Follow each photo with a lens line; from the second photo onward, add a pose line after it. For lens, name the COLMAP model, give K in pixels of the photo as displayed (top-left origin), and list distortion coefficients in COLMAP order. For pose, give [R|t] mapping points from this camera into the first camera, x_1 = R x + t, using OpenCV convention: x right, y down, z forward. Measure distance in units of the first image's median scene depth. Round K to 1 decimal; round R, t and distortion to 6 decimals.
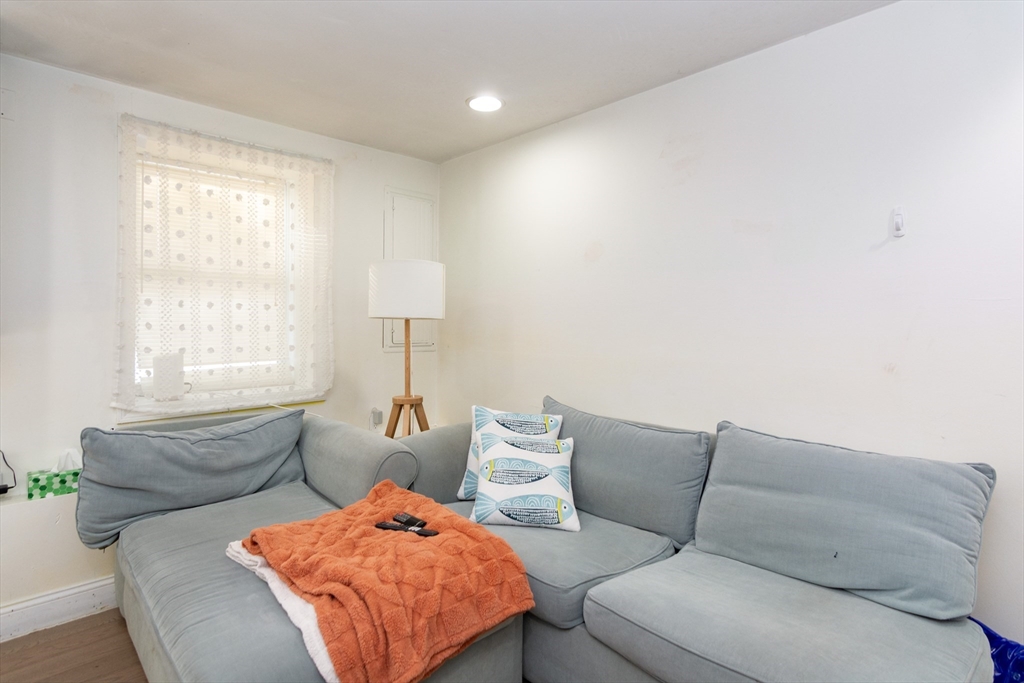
lens RADIAL K [[502.0, 0, 502.8], [0, 502.0, 332.5], [0, 0, 1]] dist [-0.001861, -0.000424]
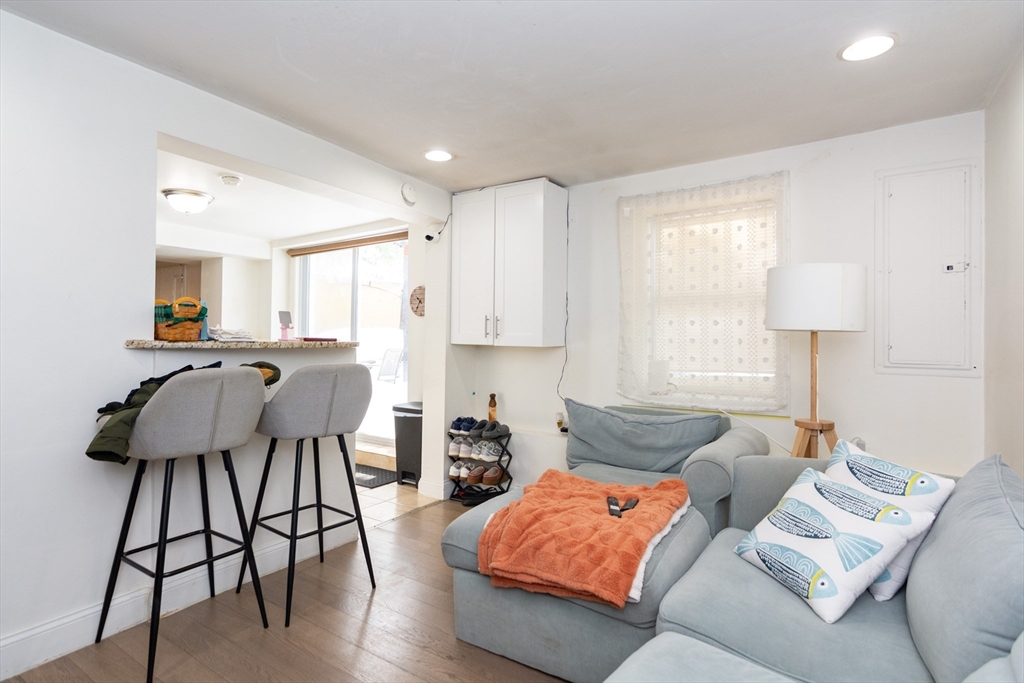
lens RADIAL K [[502.0, 0, 502.8], [0, 502.0, 332.5], [0, 0, 1]] dist [-0.001861, -0.000424]
pose [[0.246606, -0.011448, -0.969048, 0.616487], [-0.023816, 0.999557, -0.017869, 0.004114], [0.968823, 0.027485, 0.246224, 0.301420]]
